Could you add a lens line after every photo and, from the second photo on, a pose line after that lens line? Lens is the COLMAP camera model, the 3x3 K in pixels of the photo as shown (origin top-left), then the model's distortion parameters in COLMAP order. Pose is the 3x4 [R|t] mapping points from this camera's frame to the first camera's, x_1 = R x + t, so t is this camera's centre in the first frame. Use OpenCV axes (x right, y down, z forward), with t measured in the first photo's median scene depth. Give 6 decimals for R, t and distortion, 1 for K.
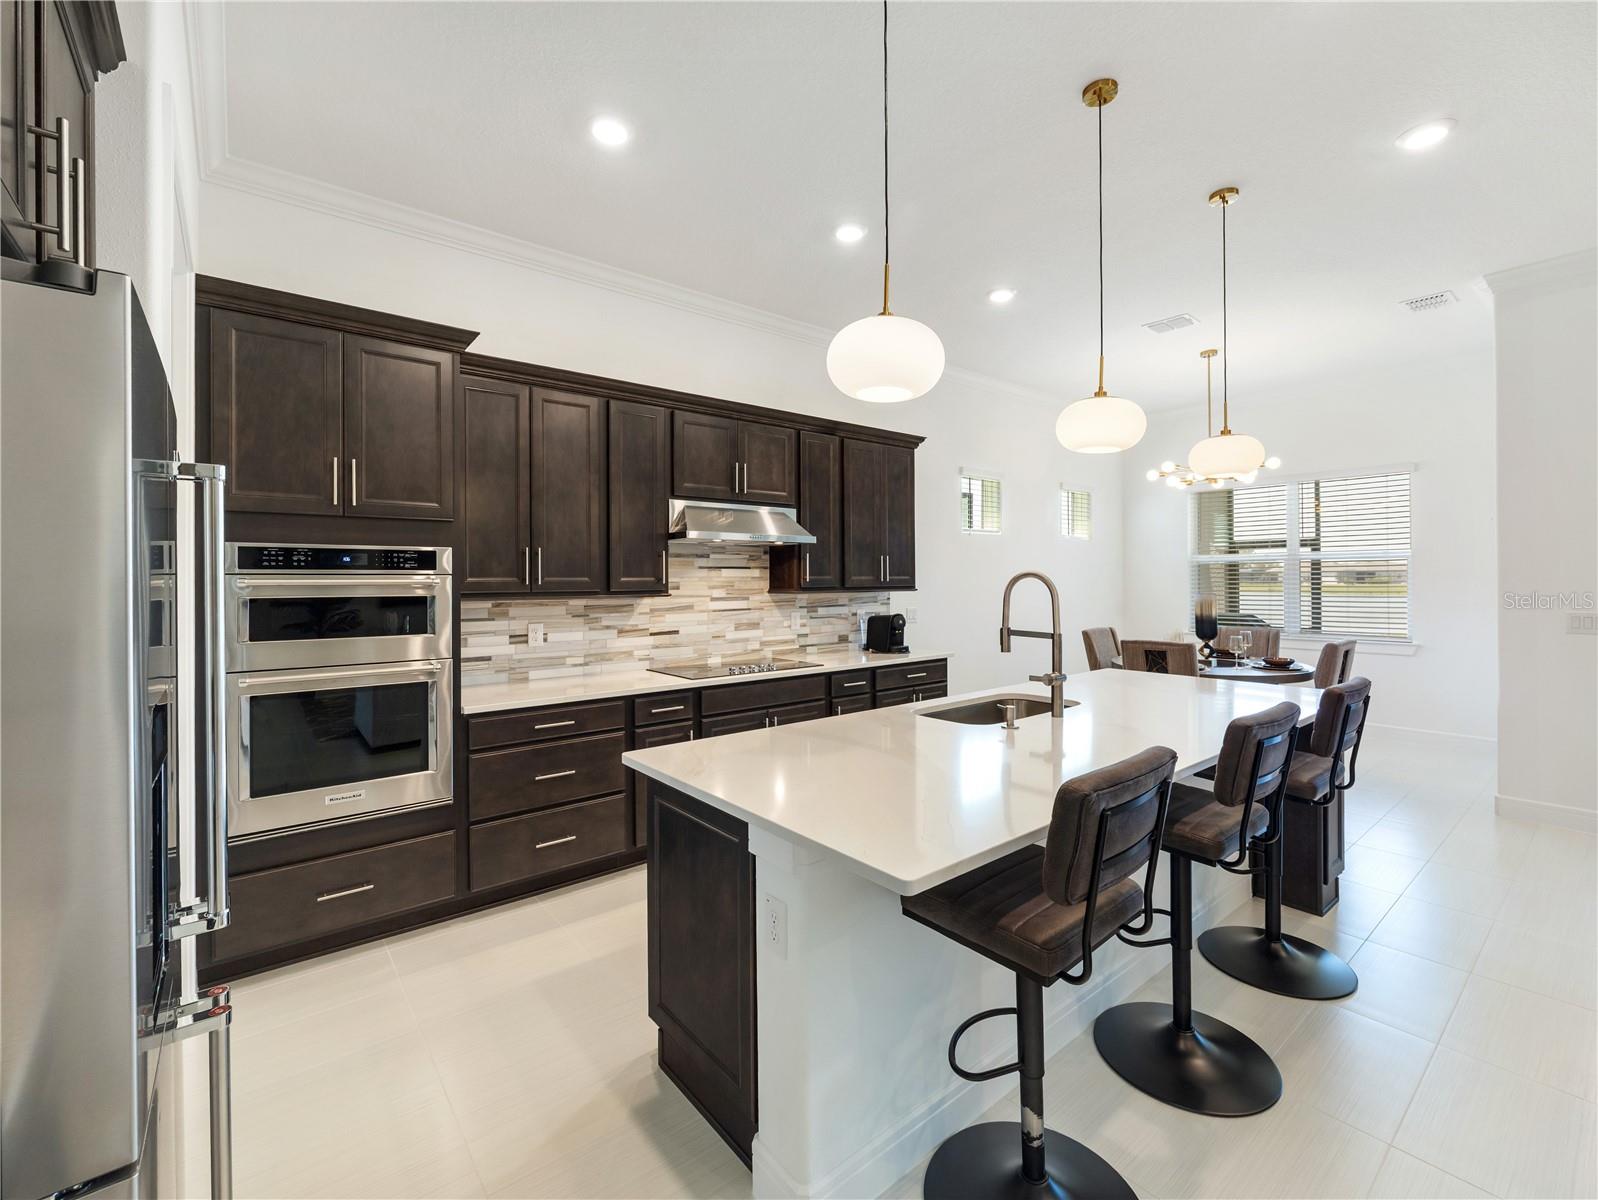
lens RADIAL K [[688.3, 0, 779.1], [0, 688.3, 581.7], [0, 0, 1]] dist [0.000631, -0.000835]
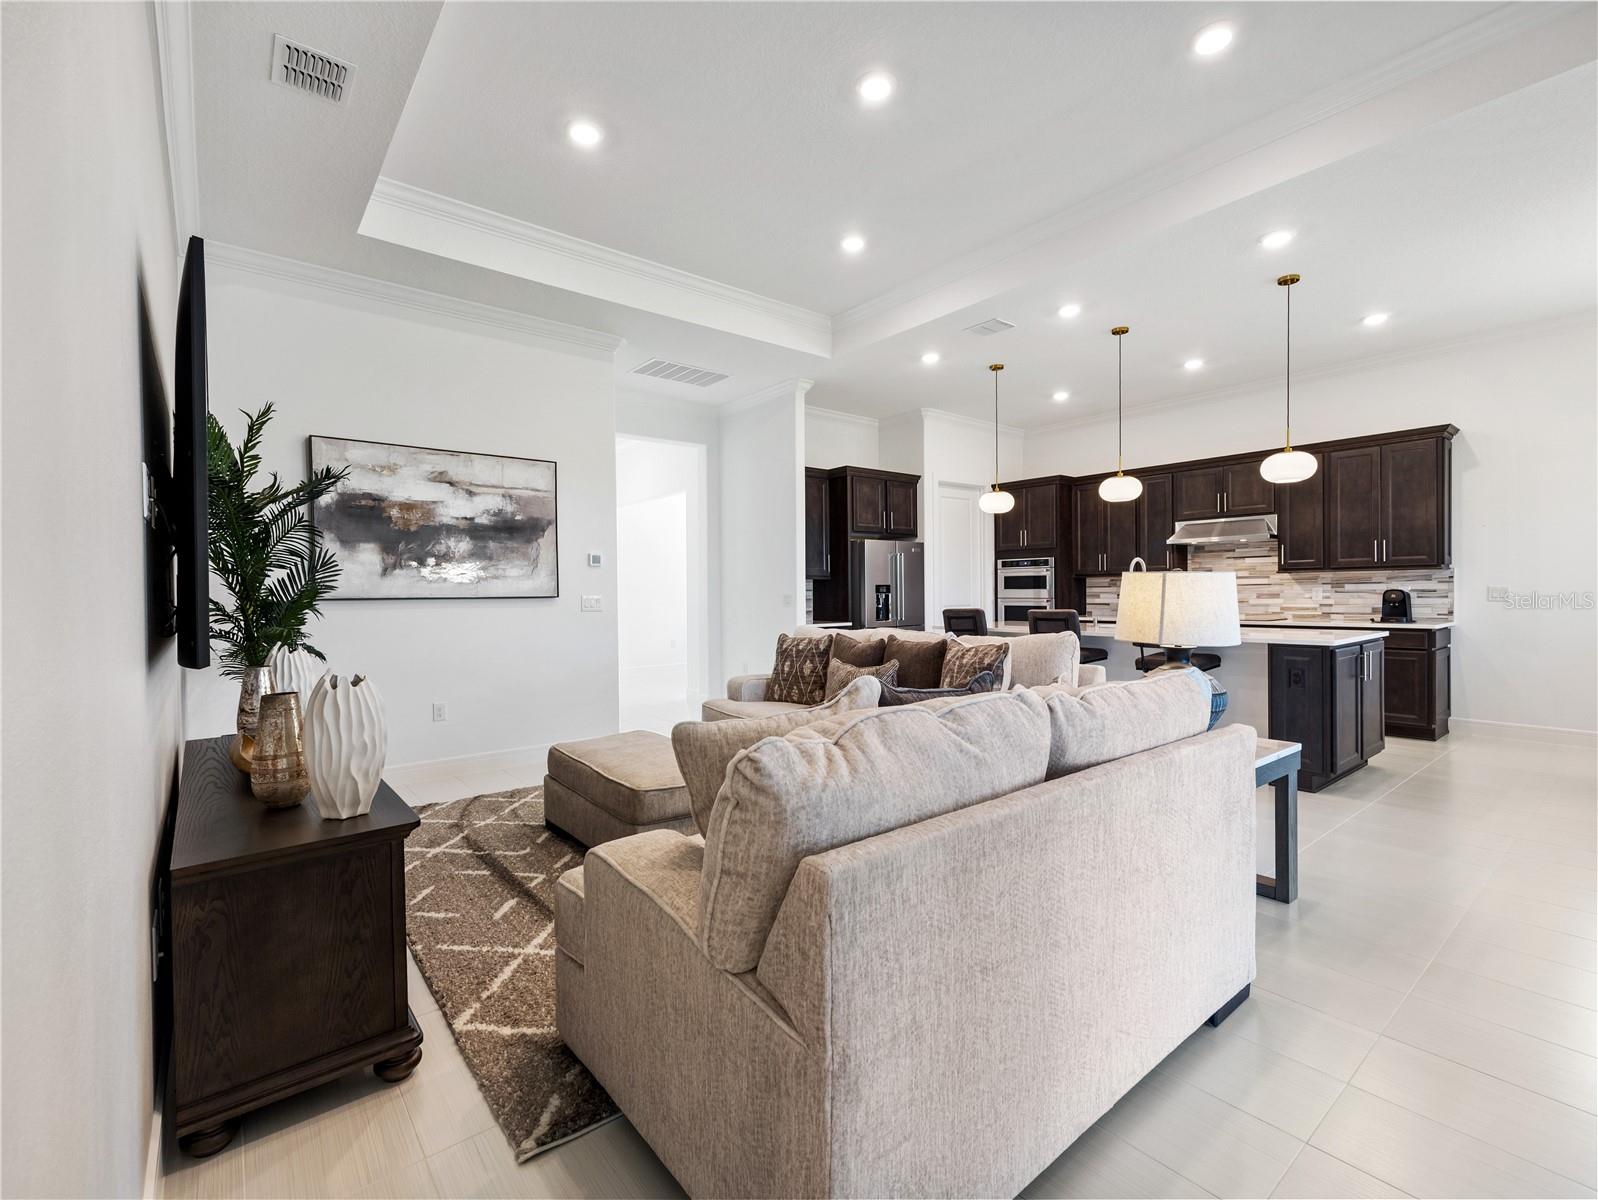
lens RADIAL K [[688.3, 0, 821.2], [0, 688.3, 597.0], [0, 0, 1]] dist [0.000631, -0.000835]
pose [[0.029603, 0.014988, -0.999449, 1.721099], [0.009362, 0.999840, 0.015271, 0.044089], [0.999518, -0.009809, 0.029458, 0.004460]]
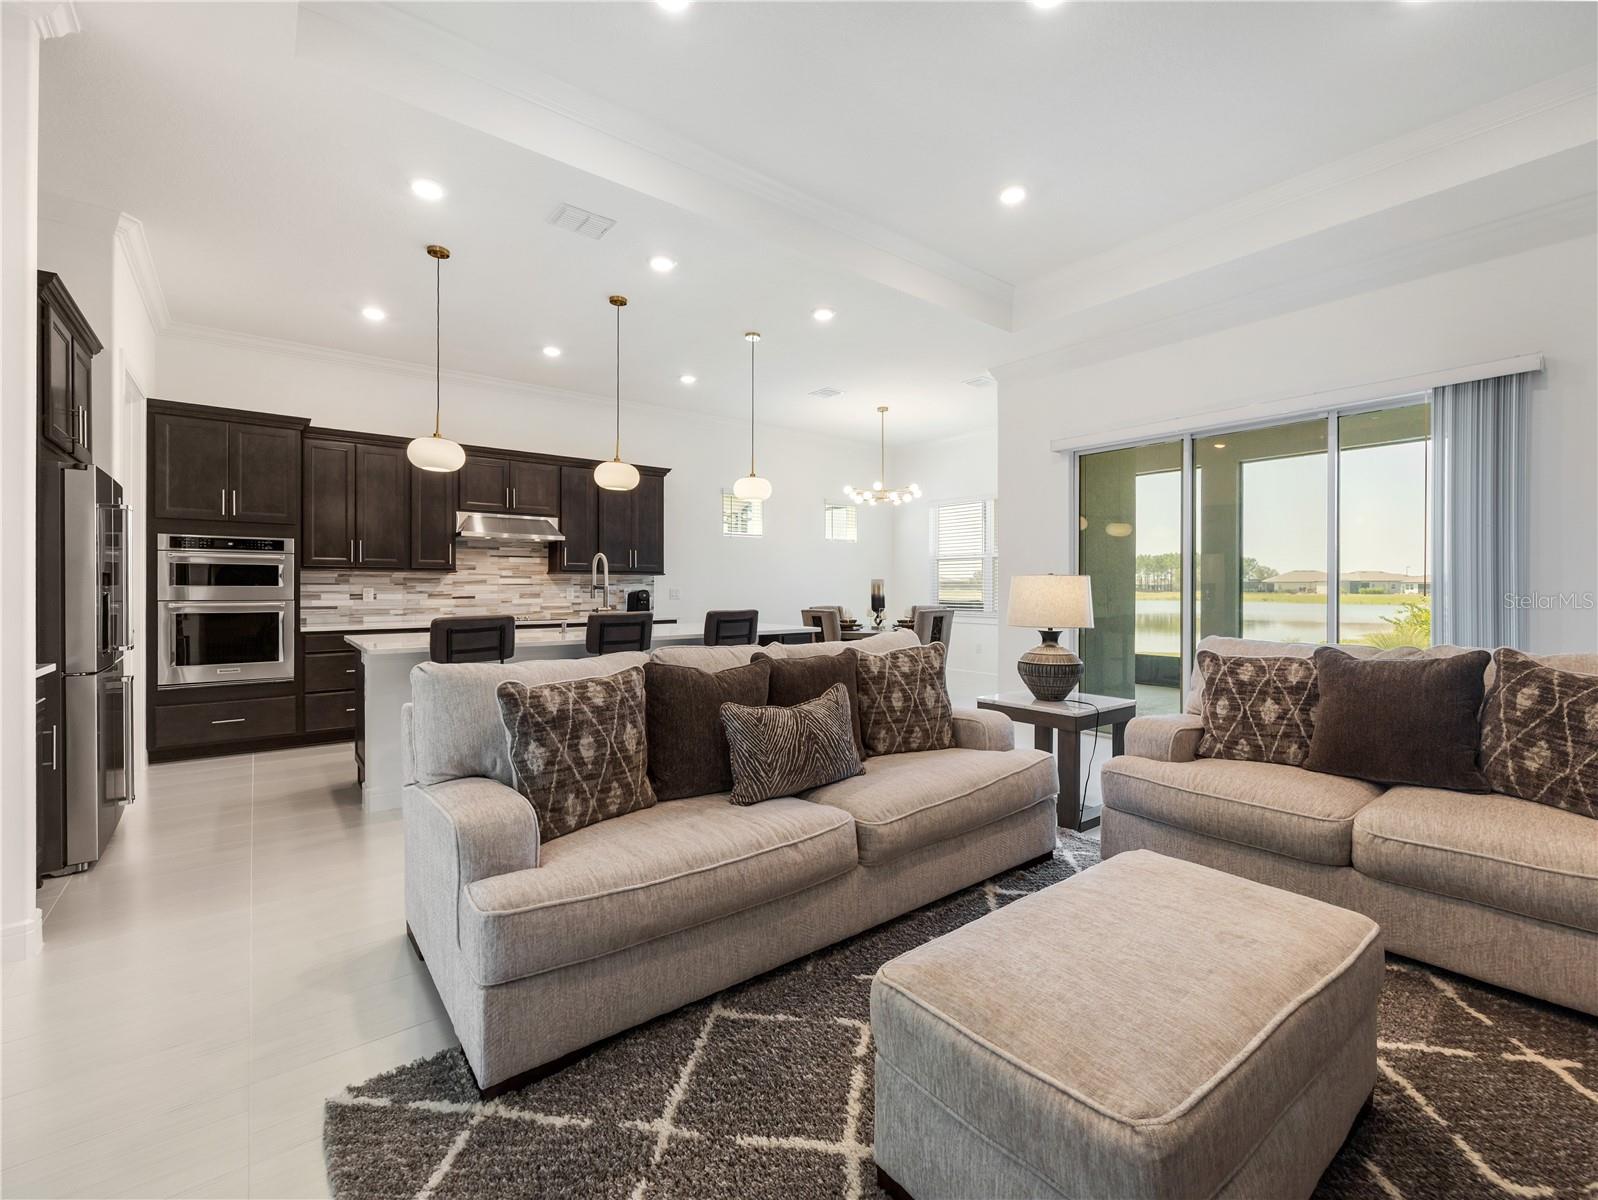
lens RADIAL K [[688.3, 0, 775.3], [0, 688.3, 591.2], [0, 0, 1]] dist [0.000631, -0.000835]
pose [[0.999809, 0.009096, -0.017304, 0.634554], [-0.009006, 0.999946, 0.005262, 0.052064], [0.017351, -0.005105, 0.999836, -0.604418]]
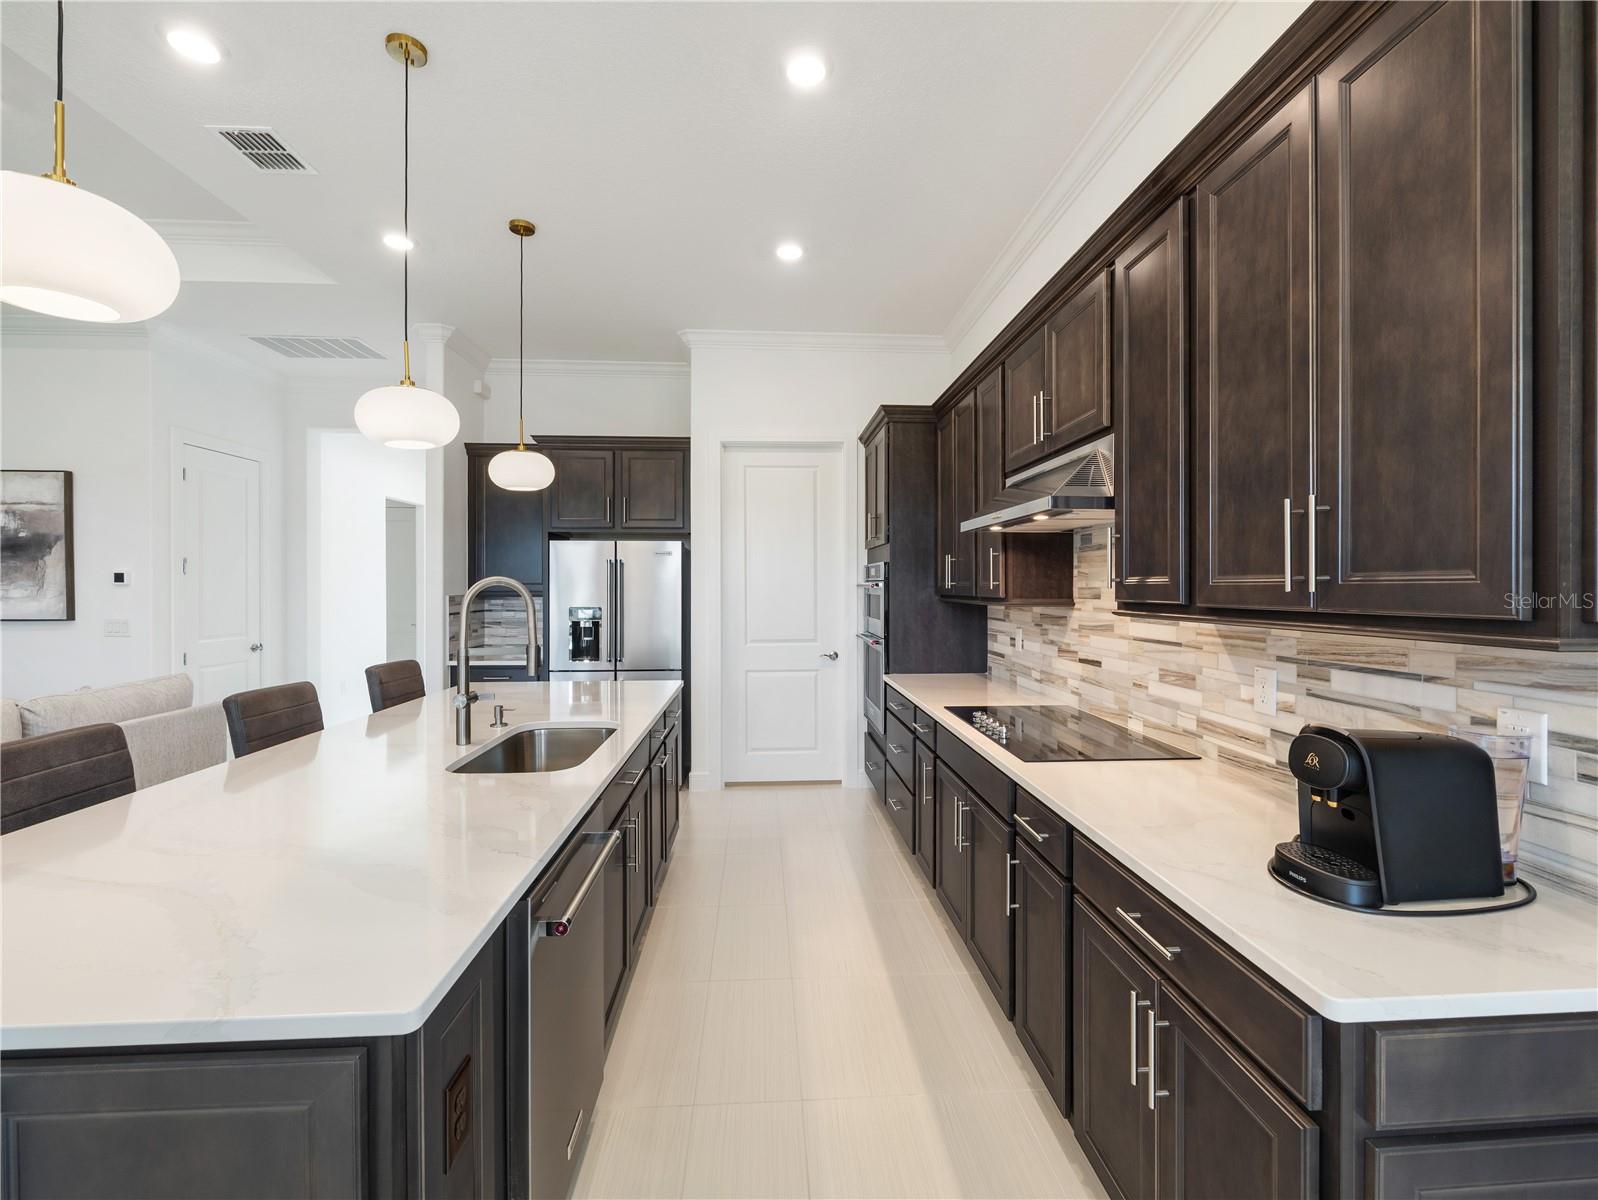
lens RADIAL K [[688.3, 0, 806.8], [0, 688.3, 585.9], [0, 0, 1]] dist [0.000631, -0.000835]
pose [[-0.554748, 0.005945, -0.831997, 0.632179], [0.001794, 0.999981, 0.005949, -0.006387], [0.832016, 0.001808, -0.554748, 1.300251]]
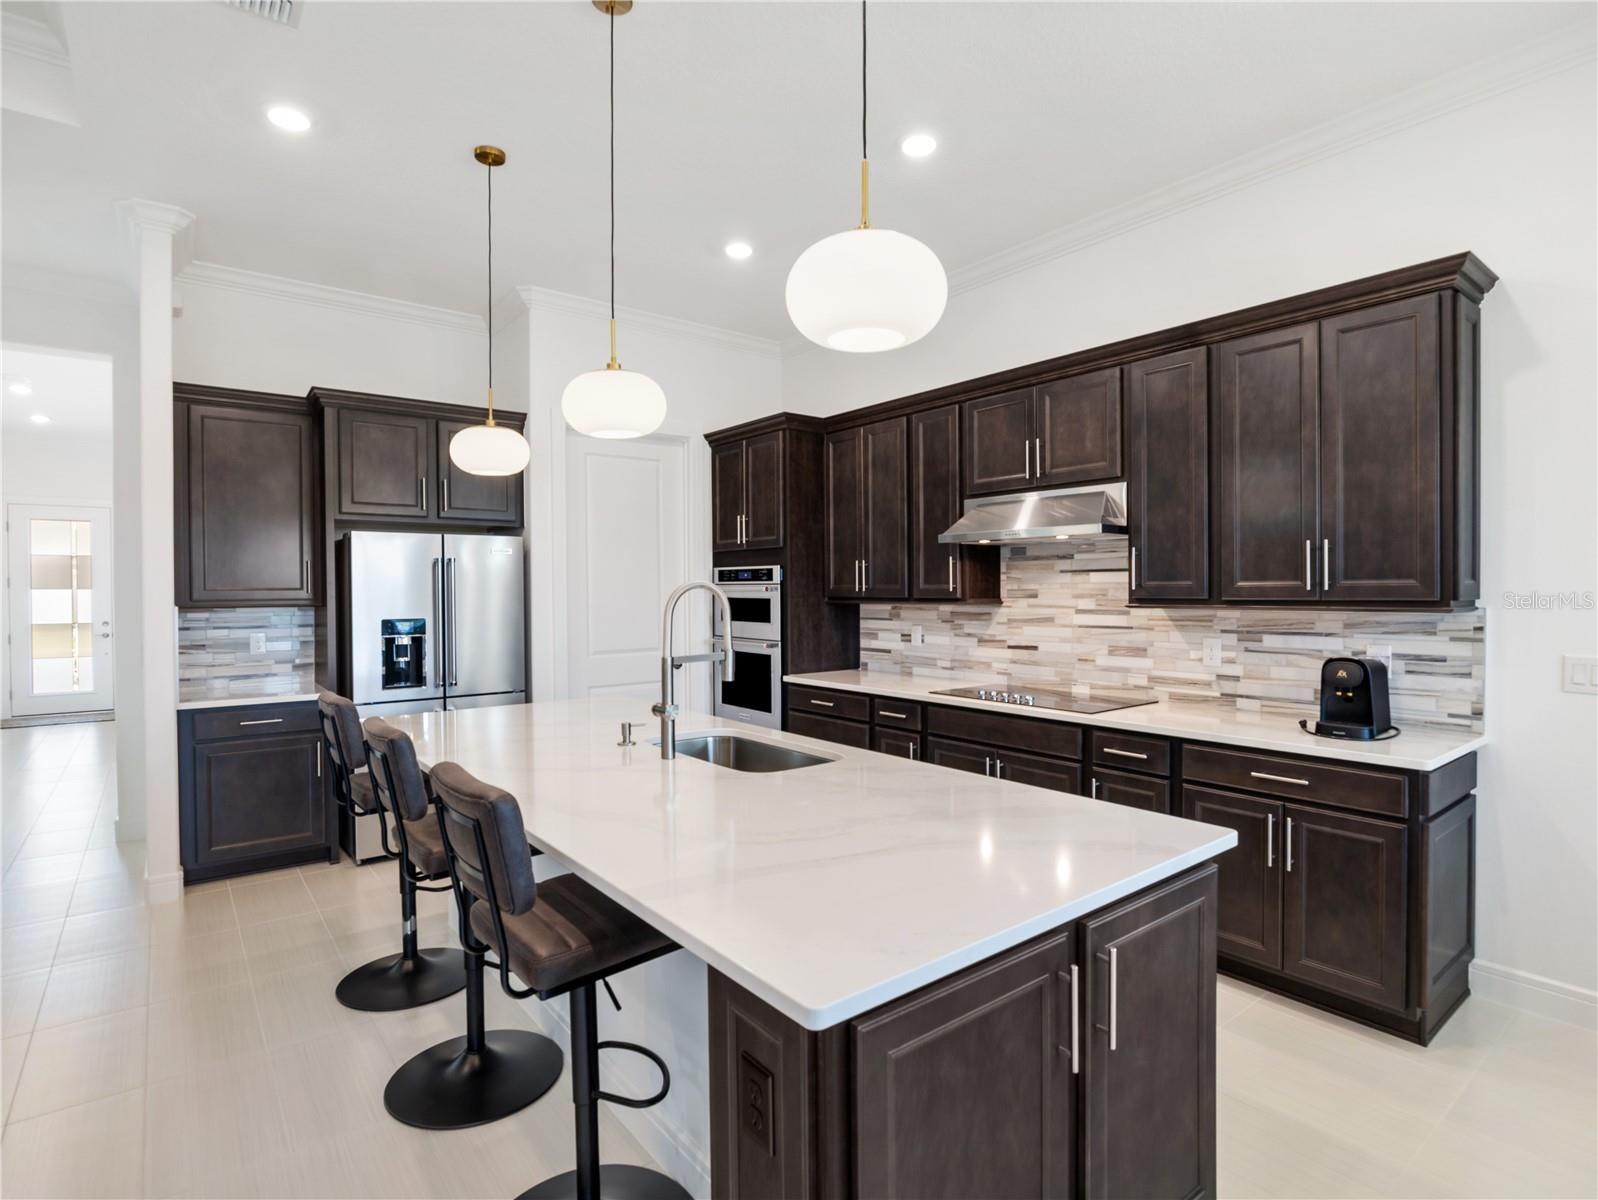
lens RADIAL K [[813.7, 0, 814.0], [0, 813.7, 594.8], [0, 0, 1]] dist [-0.006957, -0.000610]
pose [[0.017446, 0.013351, -0.999759, 0.978754], [0.003630, 0.999903, 0.013416, -0.008280], [0.999841, -0.003864, 0.017396, 0.814504]]
